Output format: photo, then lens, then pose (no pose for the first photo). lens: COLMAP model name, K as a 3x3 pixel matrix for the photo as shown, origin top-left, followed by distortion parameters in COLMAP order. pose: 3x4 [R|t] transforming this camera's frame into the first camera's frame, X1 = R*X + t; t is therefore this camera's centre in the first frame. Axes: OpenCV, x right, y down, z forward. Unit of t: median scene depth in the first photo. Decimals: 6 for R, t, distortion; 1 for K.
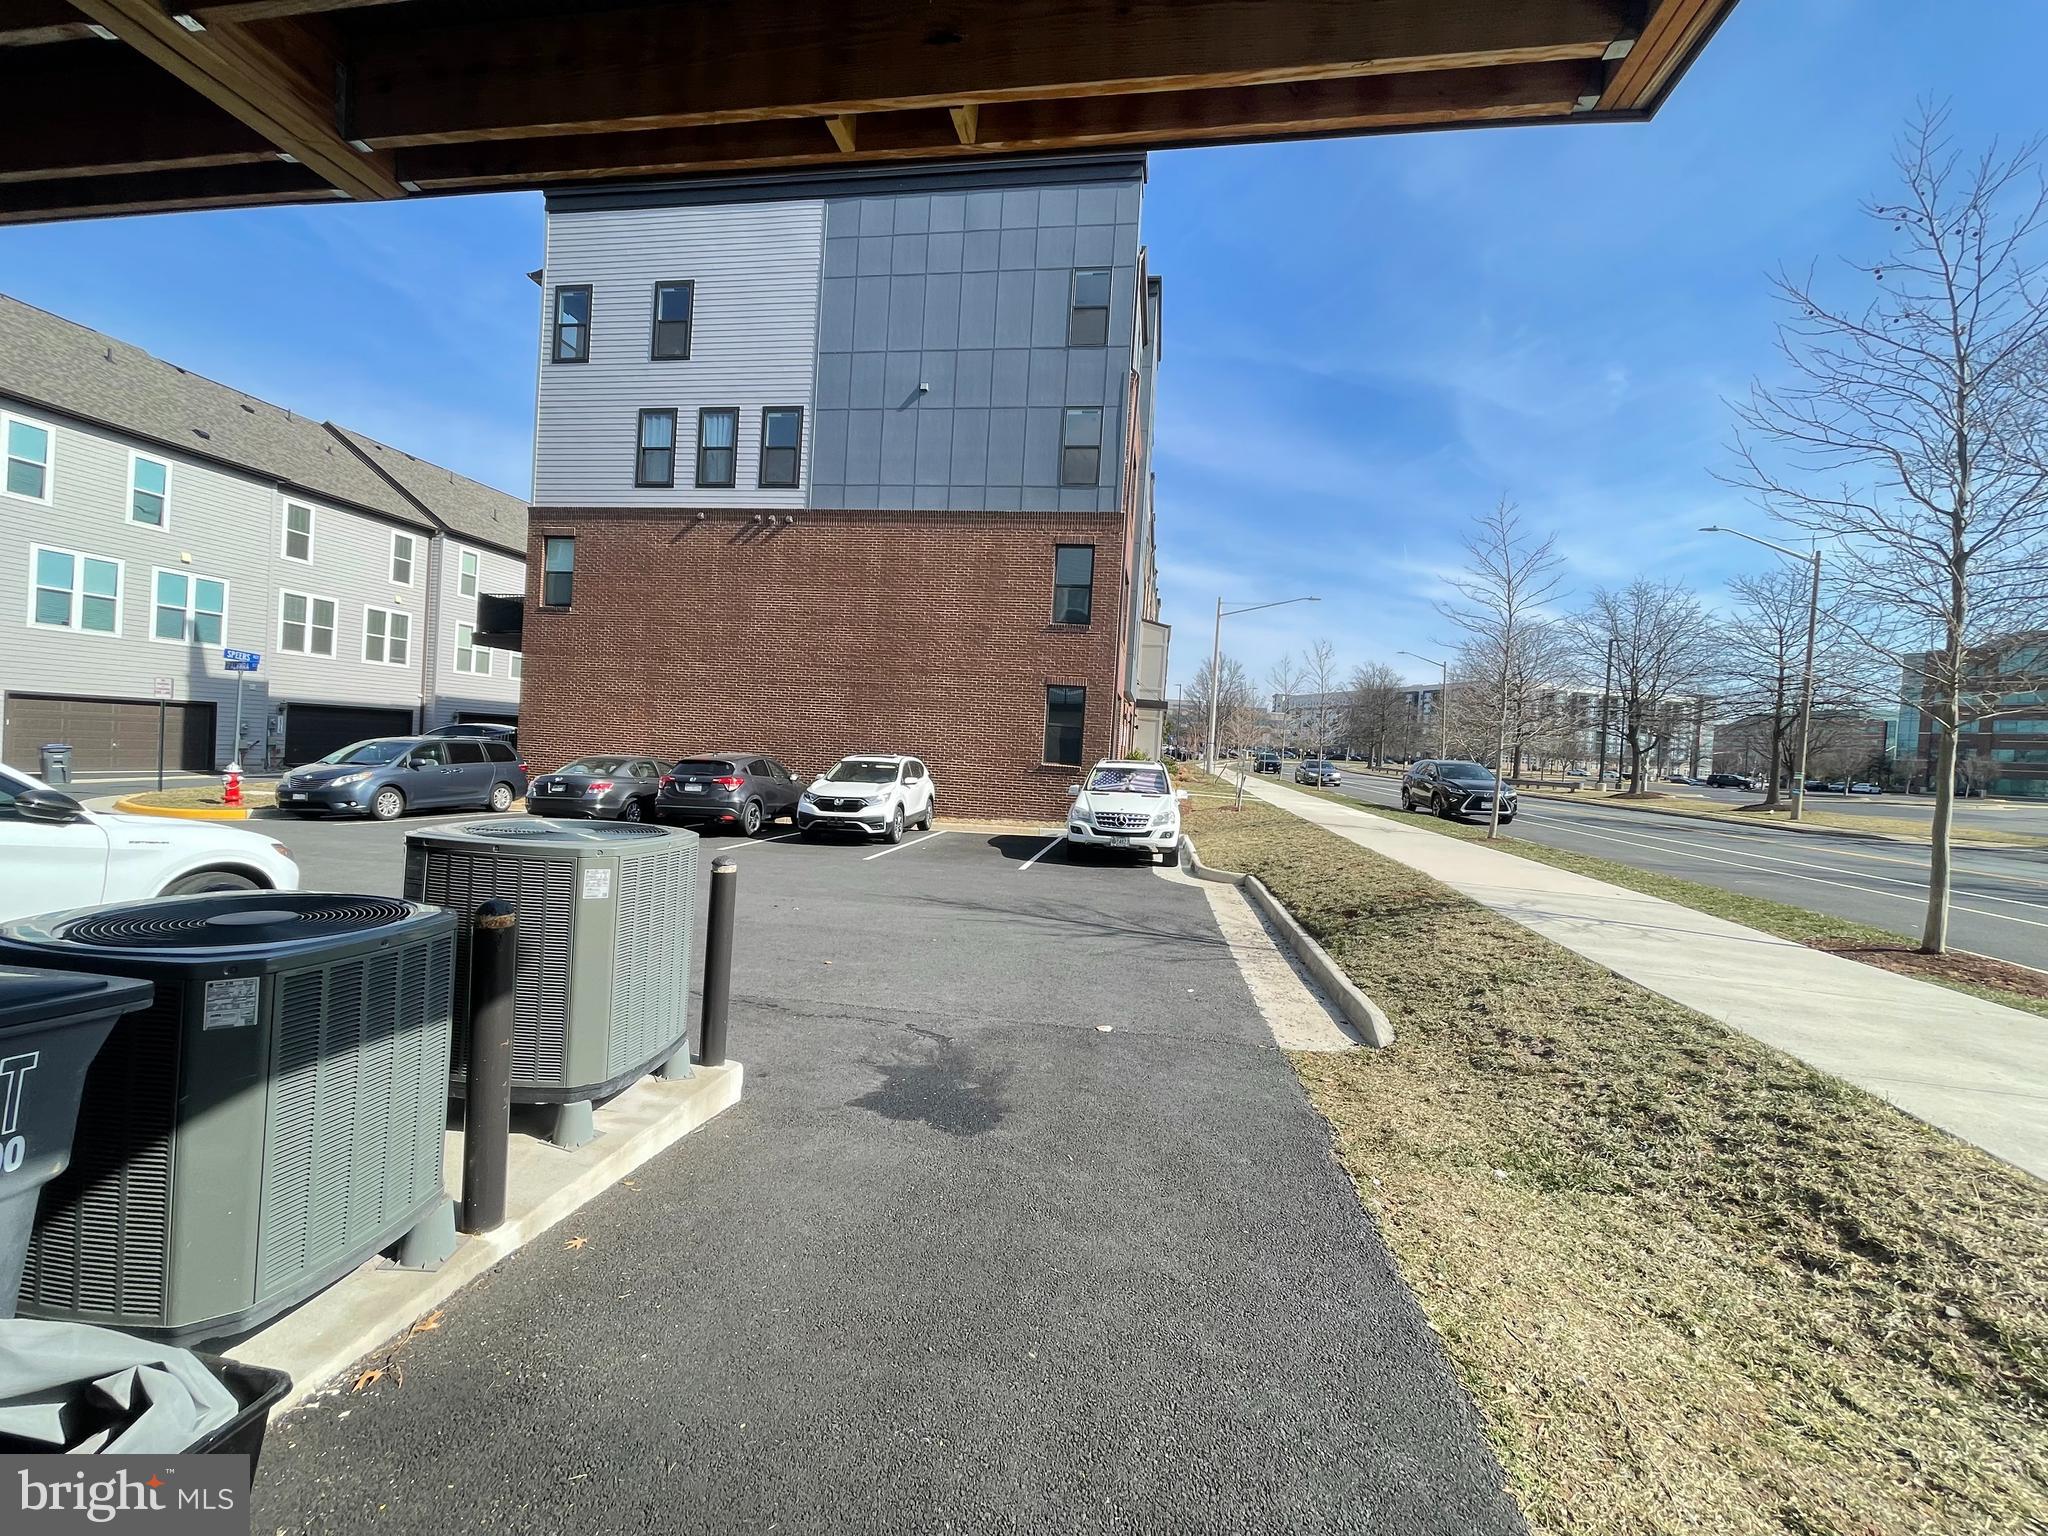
lens RADIAL K [[822.9, 0, 1020.8], [0, 822.9, 769.3], [0, 0, 1]] dist [-0.003057, -0.000427]
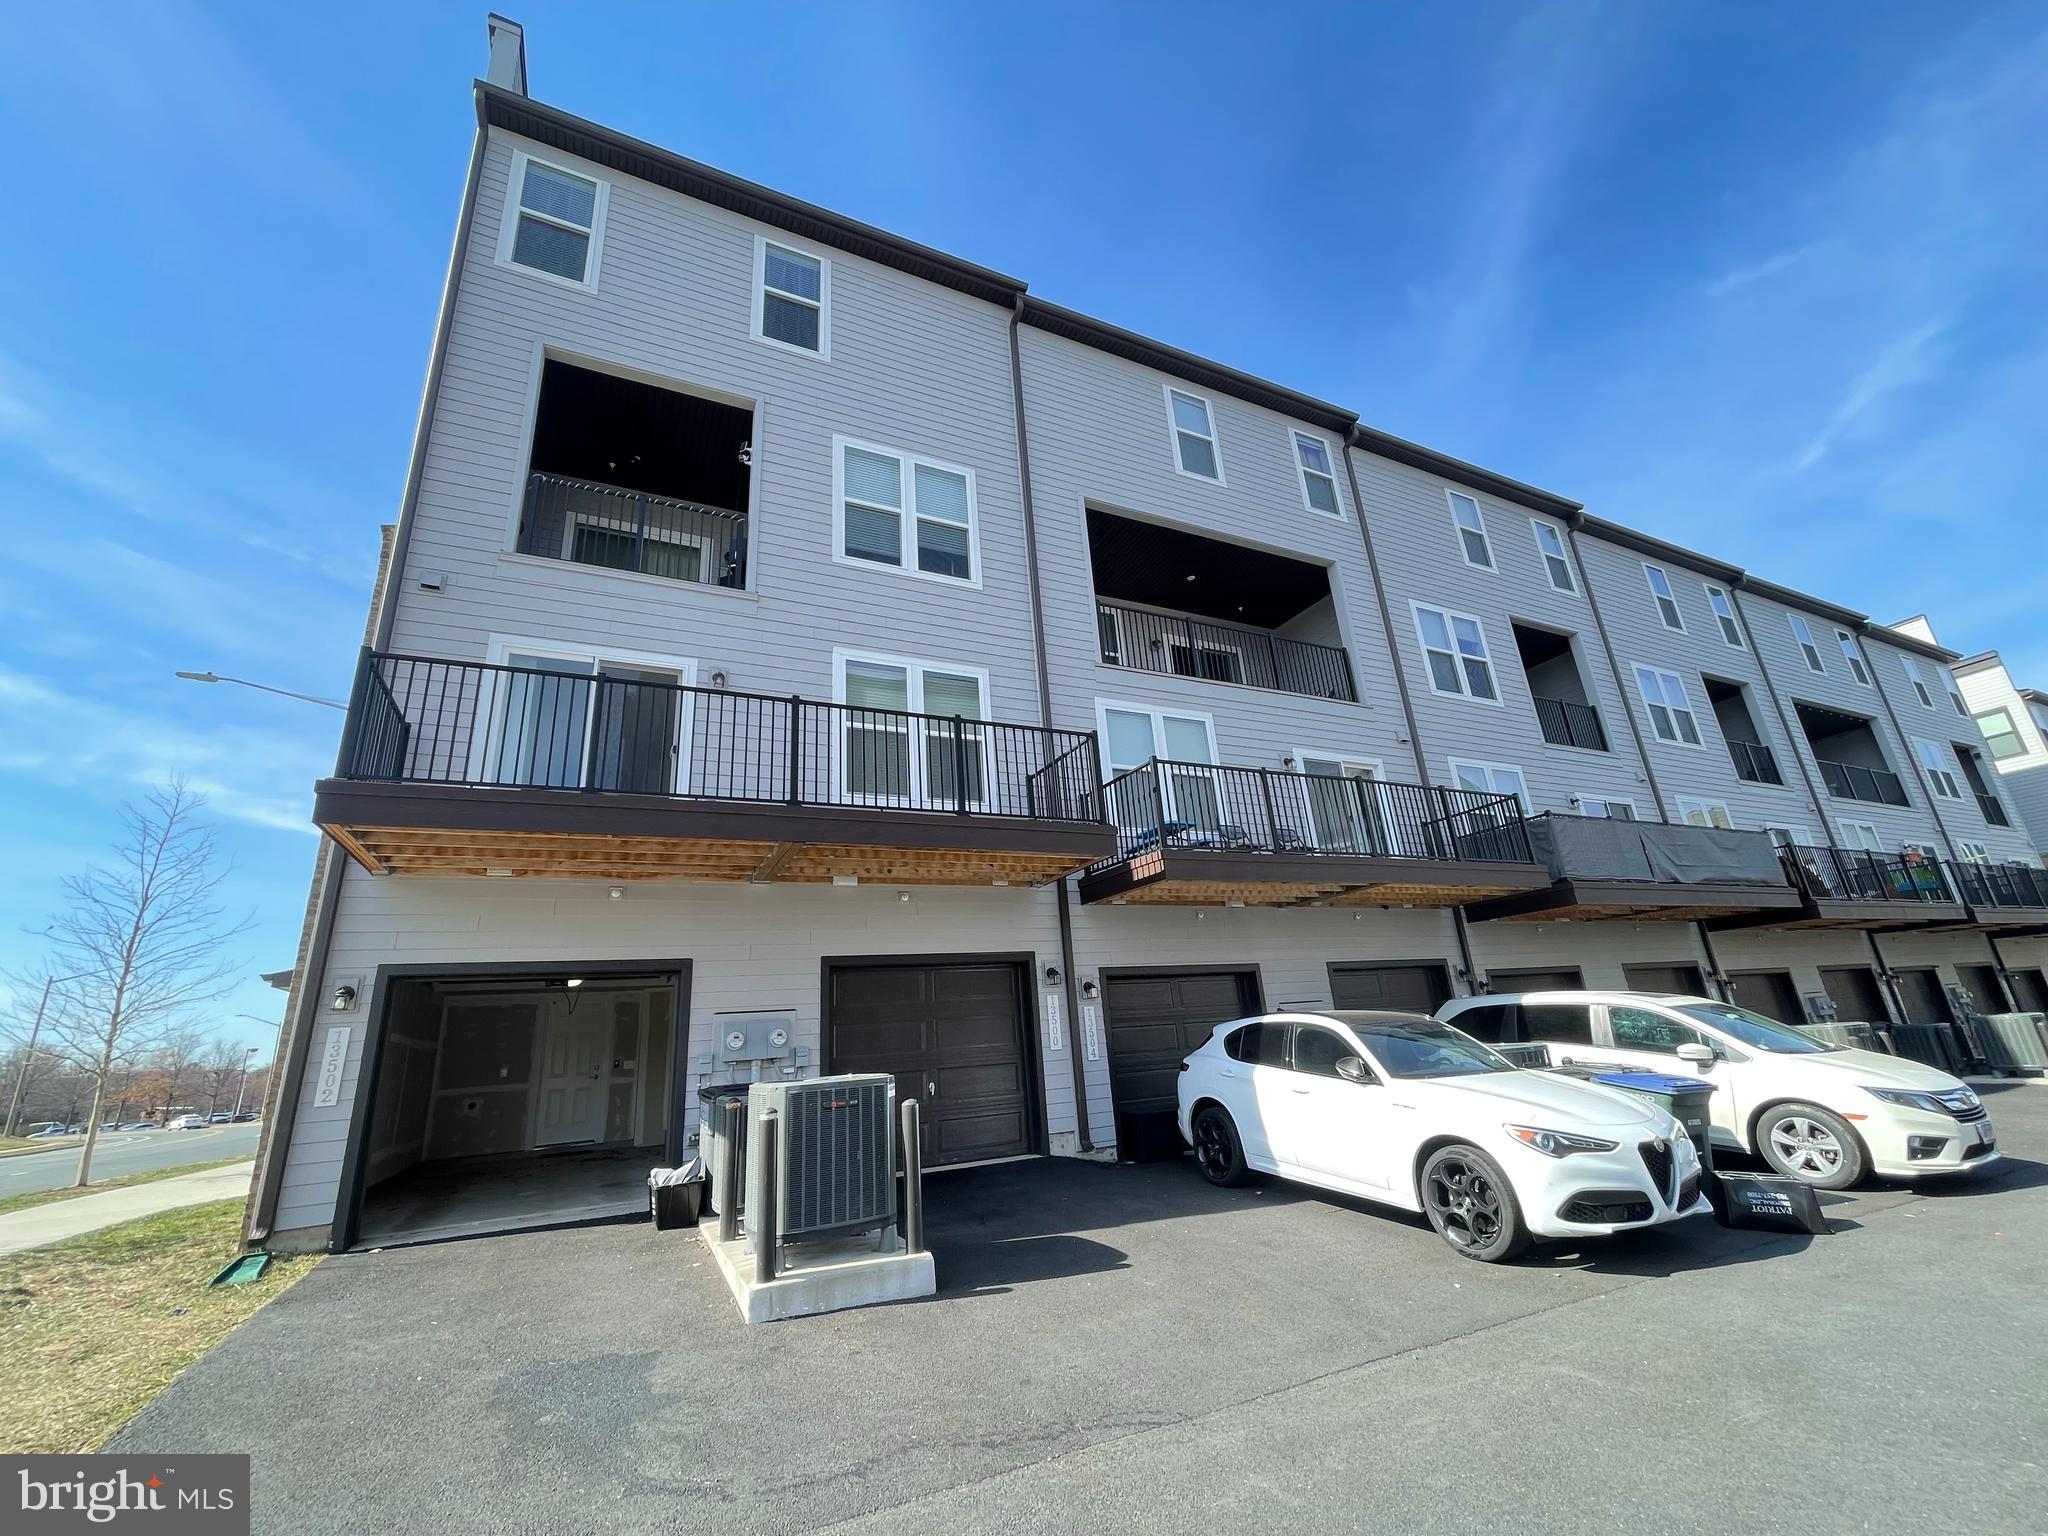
lens RADIAL K [[822.9, 0, 1020.8], [0, 822.9, 762.7], [0, 0, 1]] dist [-0.003057, -0.000427]
pose [[-0.813075, -0.192216, -0.549511, 0.031627], [0.005371, 0.941402, -0.337245, 0.006023], [0.582135, -0.277157, -0.764397, 0.475260]]
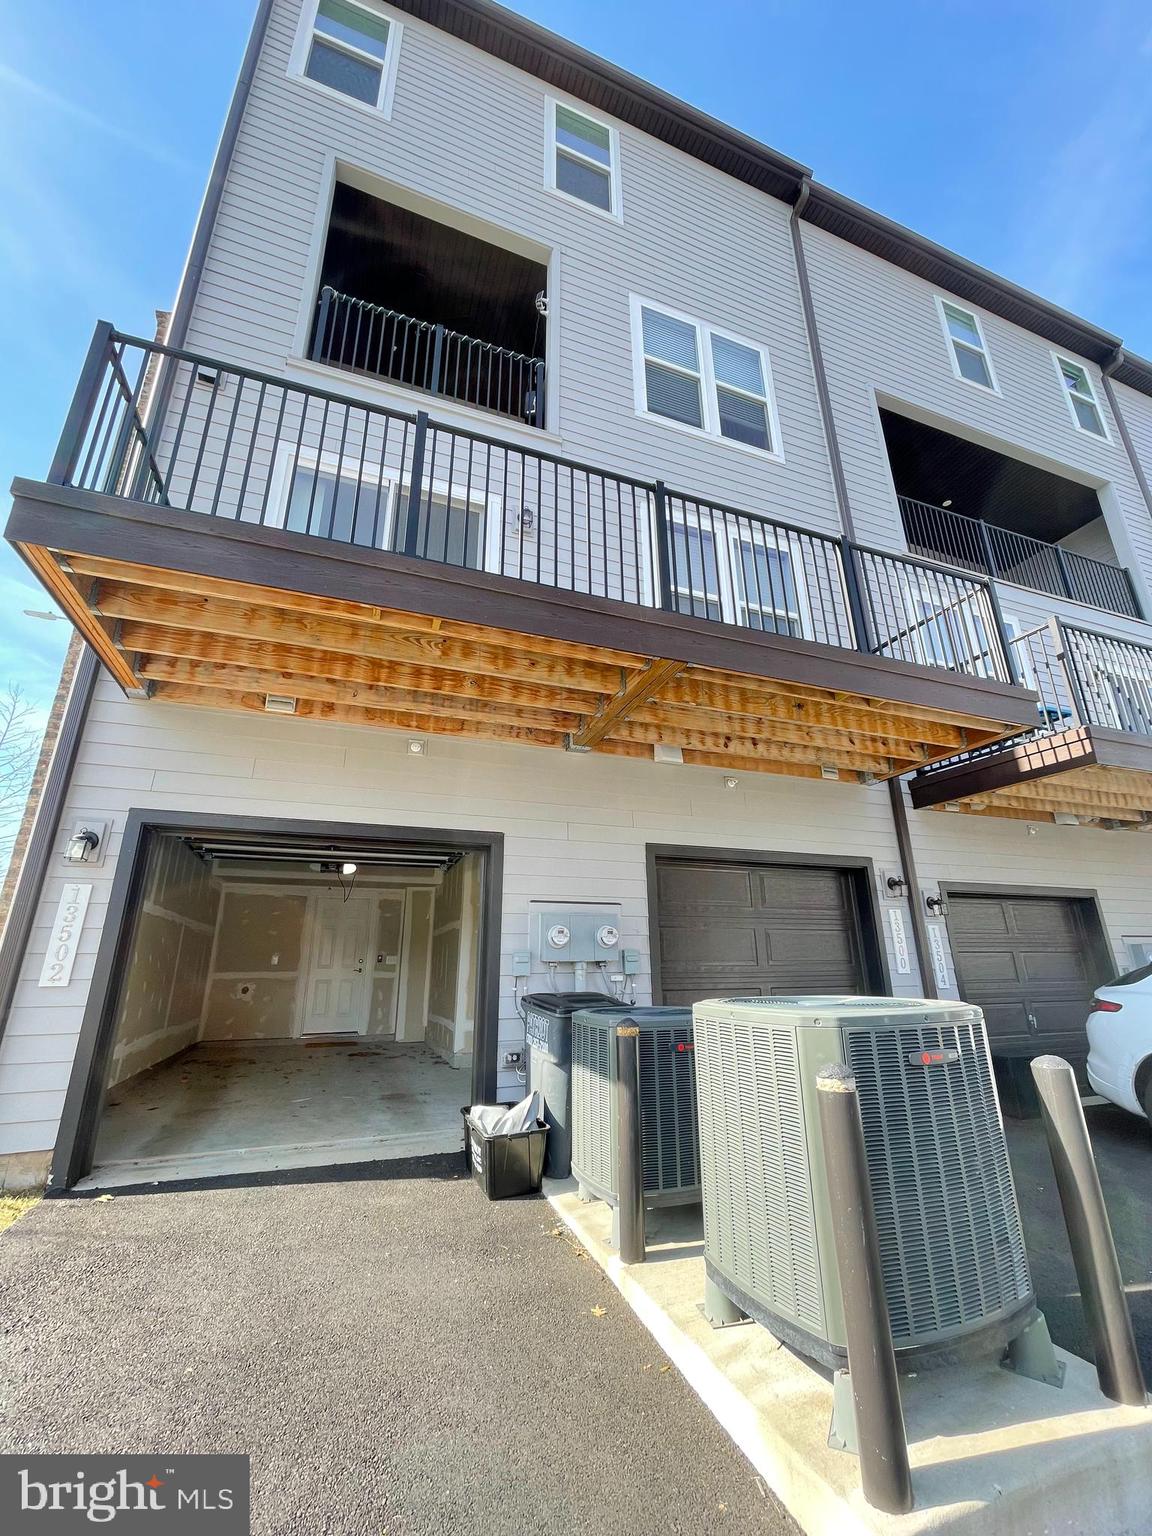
lens RADIAL K [[617.2, 0, 579.5], [0, 617.2, 763.1], [0, 0, 1]] dist [-0.003057, -0.000427]
pose [[-0.859563, -0.209866, -0.465947, 0.015238], [-0.057057, 0.945494, -0.320601, 0.010295], [0.507834, -0.248992, -0.824687, 0.261694]]
